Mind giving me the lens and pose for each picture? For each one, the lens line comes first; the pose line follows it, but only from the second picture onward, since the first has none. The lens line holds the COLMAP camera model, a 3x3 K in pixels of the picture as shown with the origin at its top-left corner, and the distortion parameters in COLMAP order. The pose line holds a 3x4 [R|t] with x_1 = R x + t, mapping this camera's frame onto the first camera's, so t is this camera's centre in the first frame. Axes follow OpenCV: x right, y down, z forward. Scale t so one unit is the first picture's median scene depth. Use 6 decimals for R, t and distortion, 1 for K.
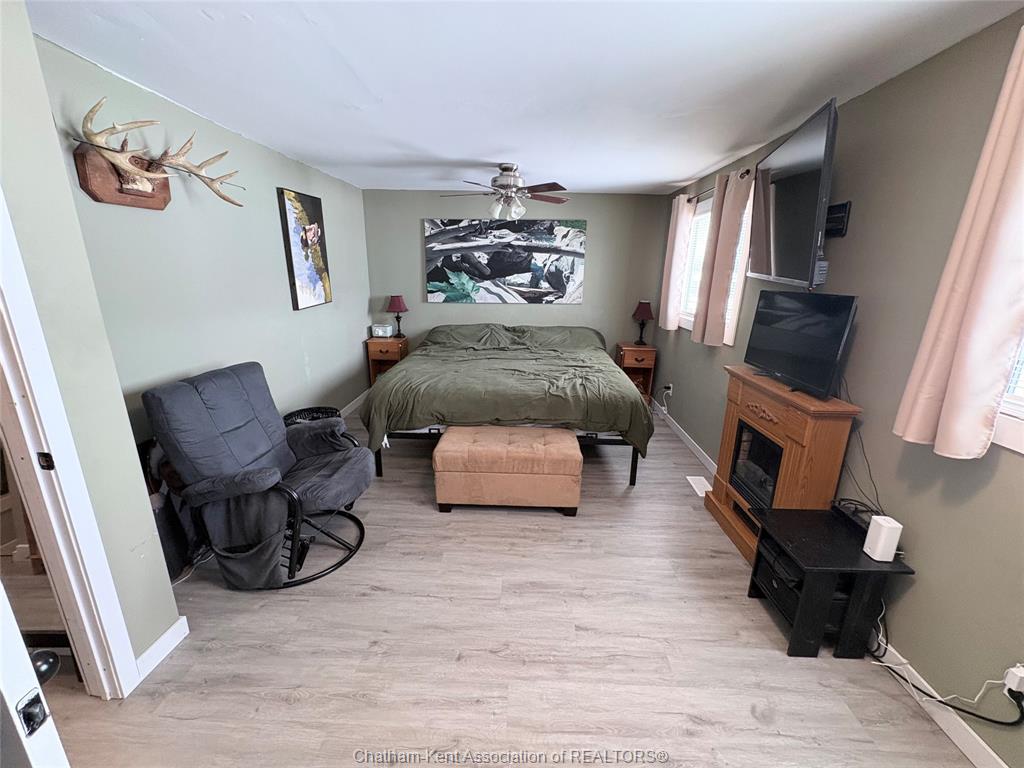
lens RADIAL K [[408.3, 0, 513.3], [0, 408.3, 382.3], [0, 0, 1]] dist [0.000480, 0.000274]
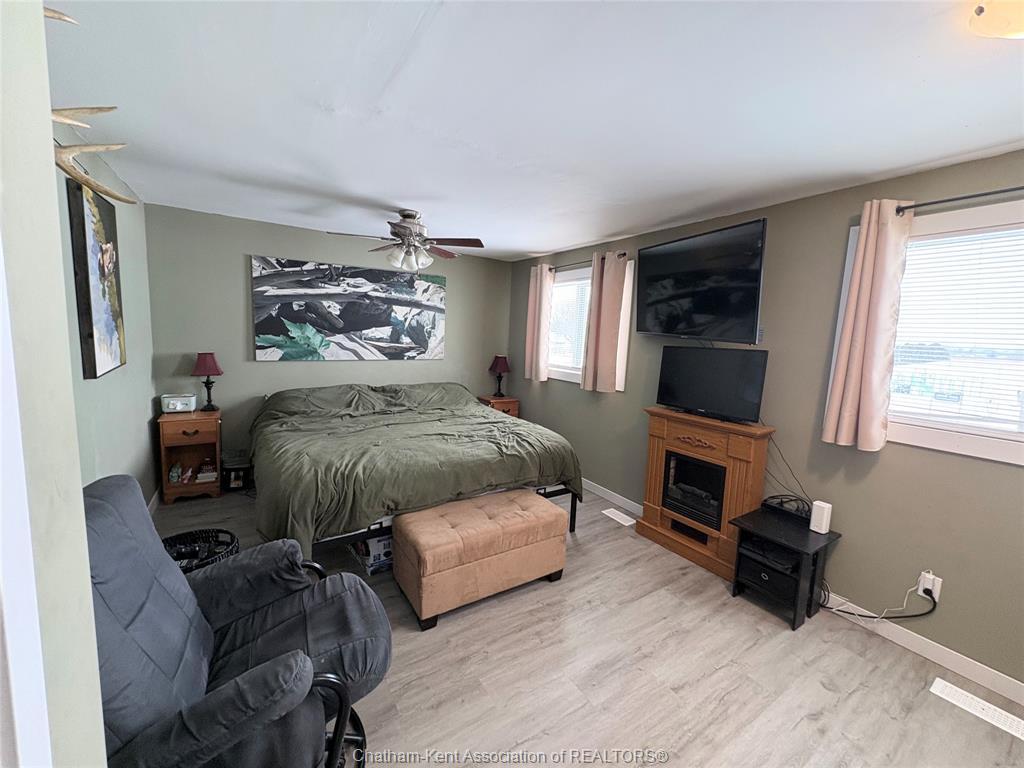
lens RADIAL K [[408.3, 0, 513.3], [0, 408.3, 382.3], [0, 0, 1]] dist [0.000480, 0.000274]
pose [[0.820924, -0.050992, 0.568757, -0.263844], [0.124706, 0.987973, -0.091420, -0.029550], [-0.557255, 0.145976, 0.817410, 0.126369]]
